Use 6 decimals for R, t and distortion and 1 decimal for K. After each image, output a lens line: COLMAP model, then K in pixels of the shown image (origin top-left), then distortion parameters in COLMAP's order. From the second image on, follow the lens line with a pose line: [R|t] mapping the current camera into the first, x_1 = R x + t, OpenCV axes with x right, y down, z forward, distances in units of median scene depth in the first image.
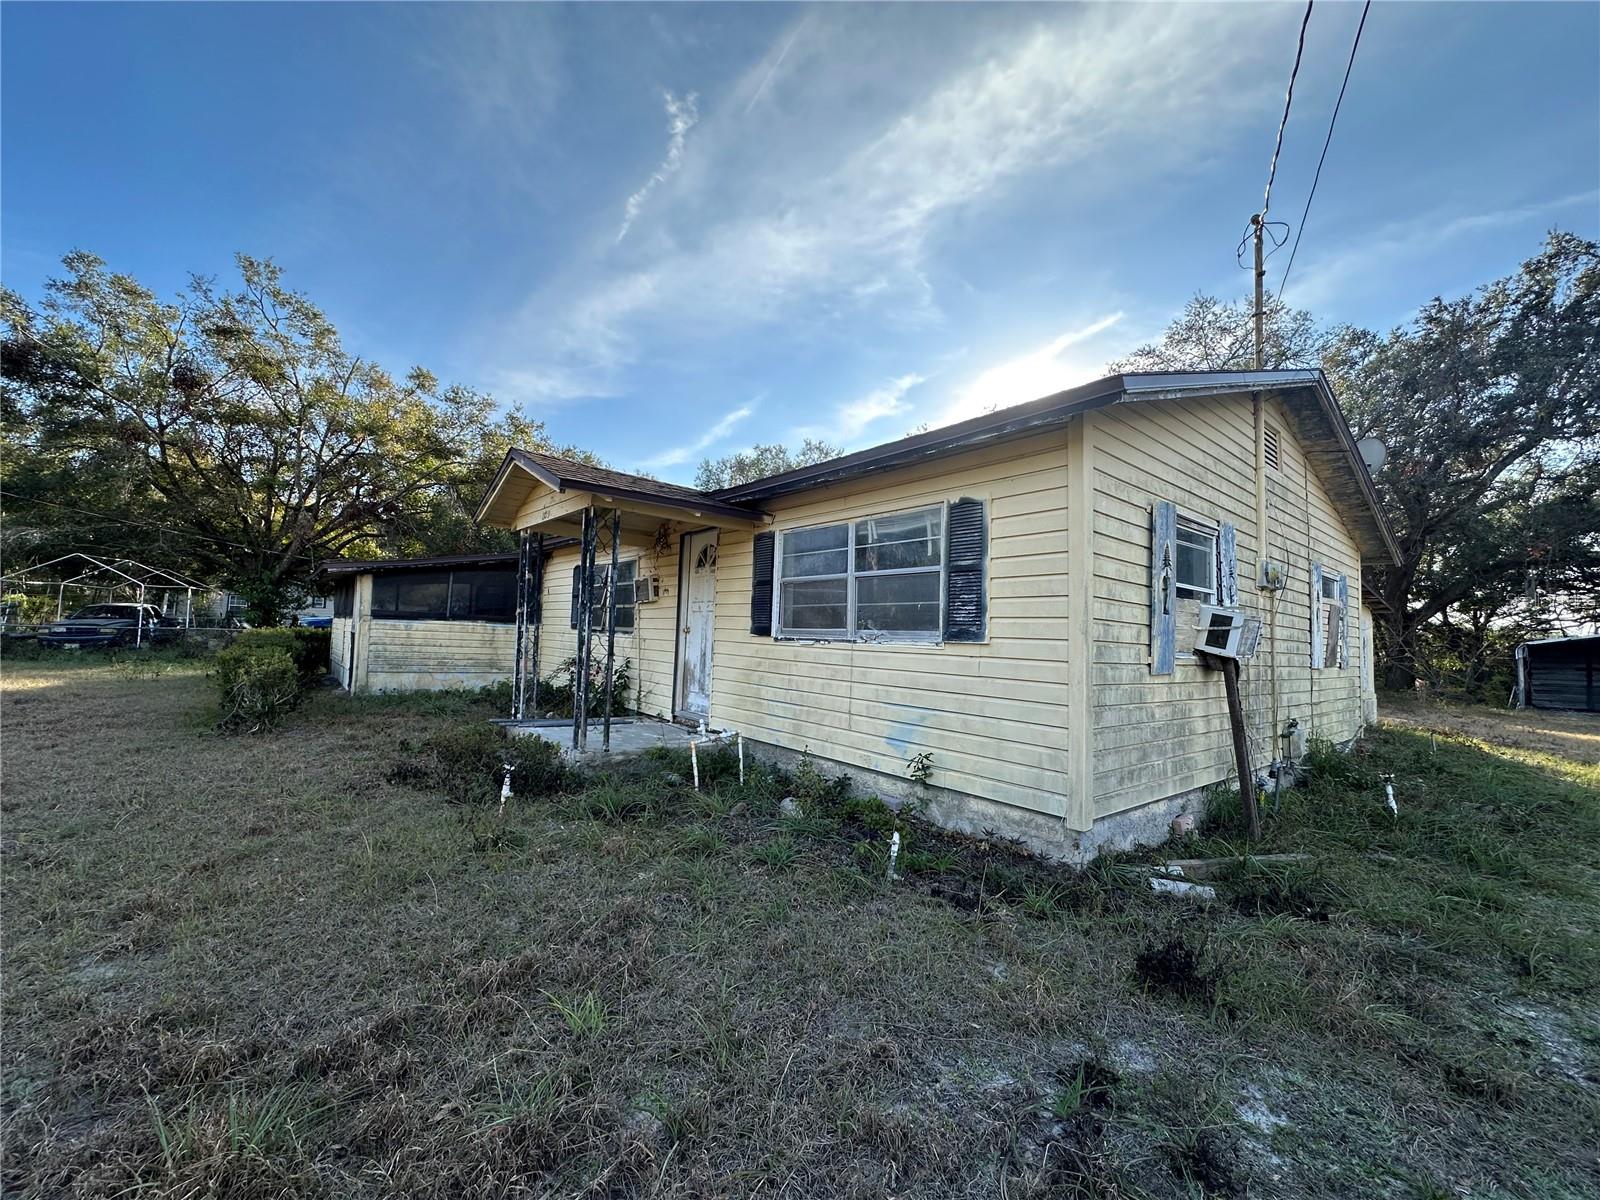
lens RADIAL K [[640.6, 0, 806.9], [0, 640.6, 598.4], [0, 0, 1]] dist [-0.002920, 0.000508]
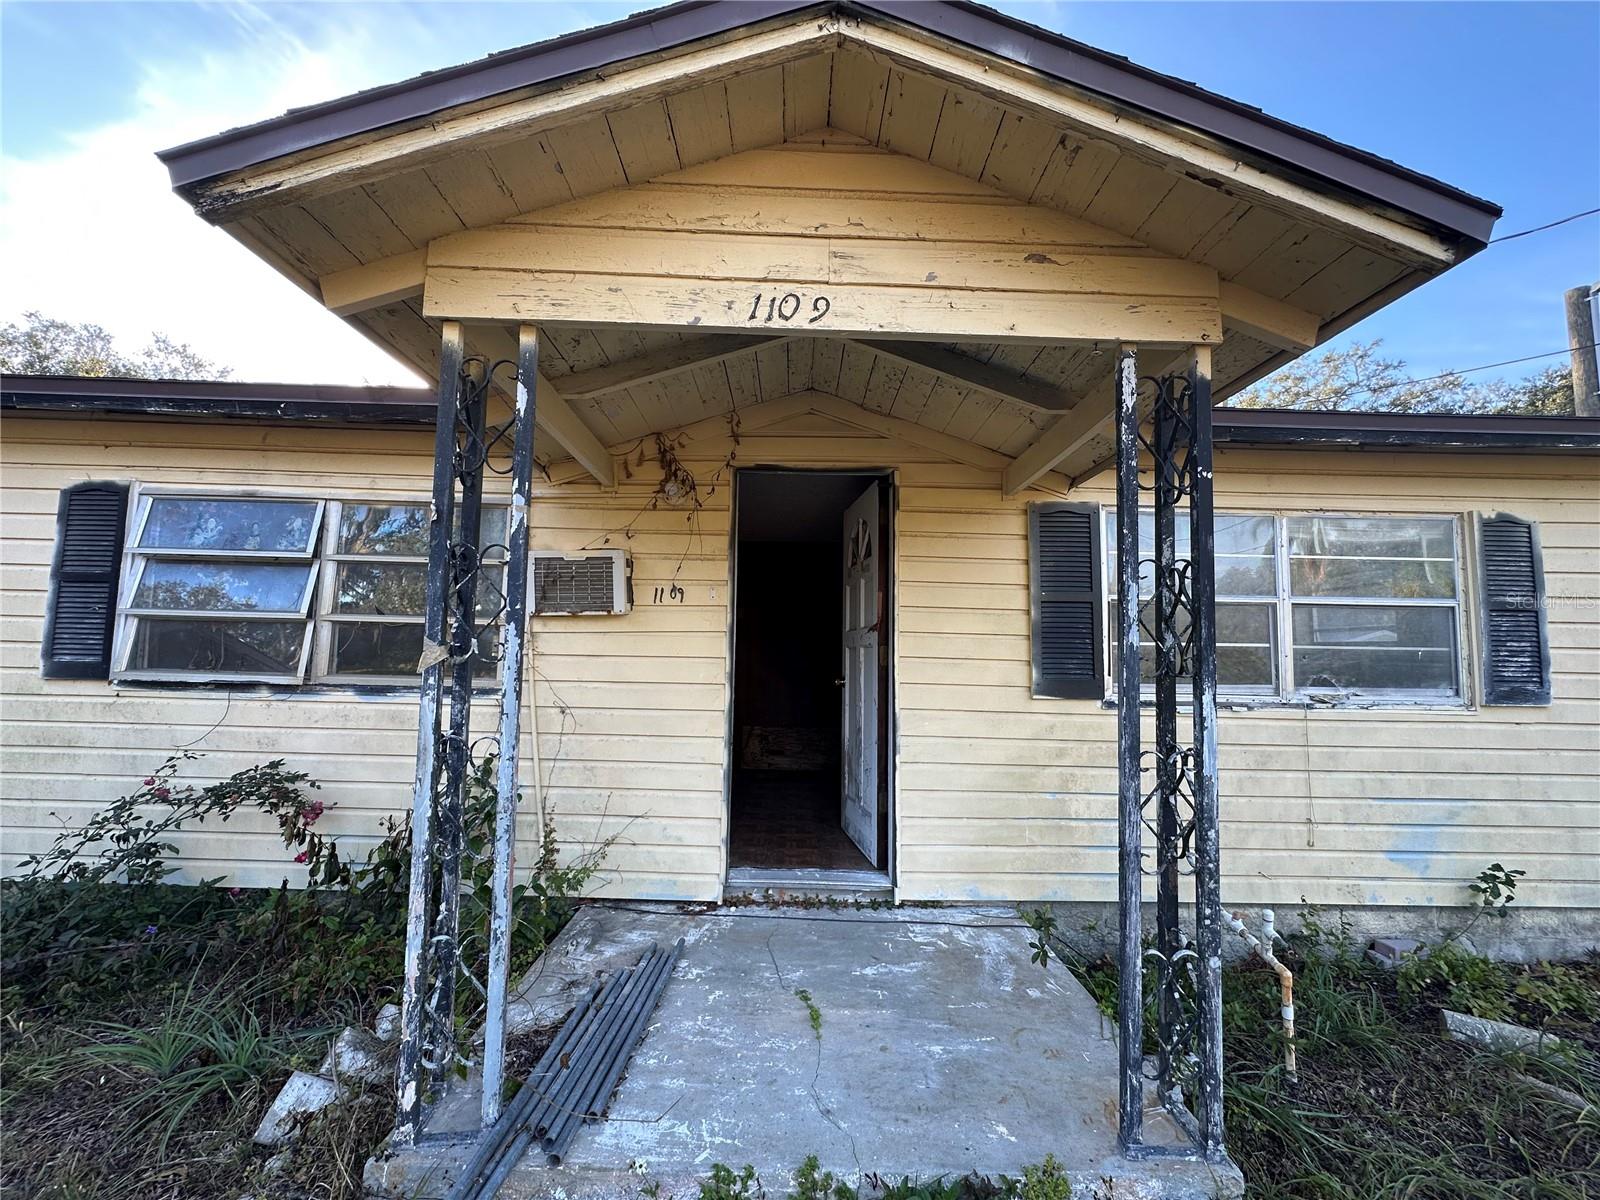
lens RADIAL K [[640.6, 0, 800.9], [0, 640.6, 602.3], [0, 0, 1]] dist [-0.002920, 0.000508]
pose [[0.630950, 0.040536, 0.774764, -0.166980], [-0.044009, 0.998896, -0.016423, -0.000584], [-0.774575, -0.023734, 0.632037, 0.225634]]
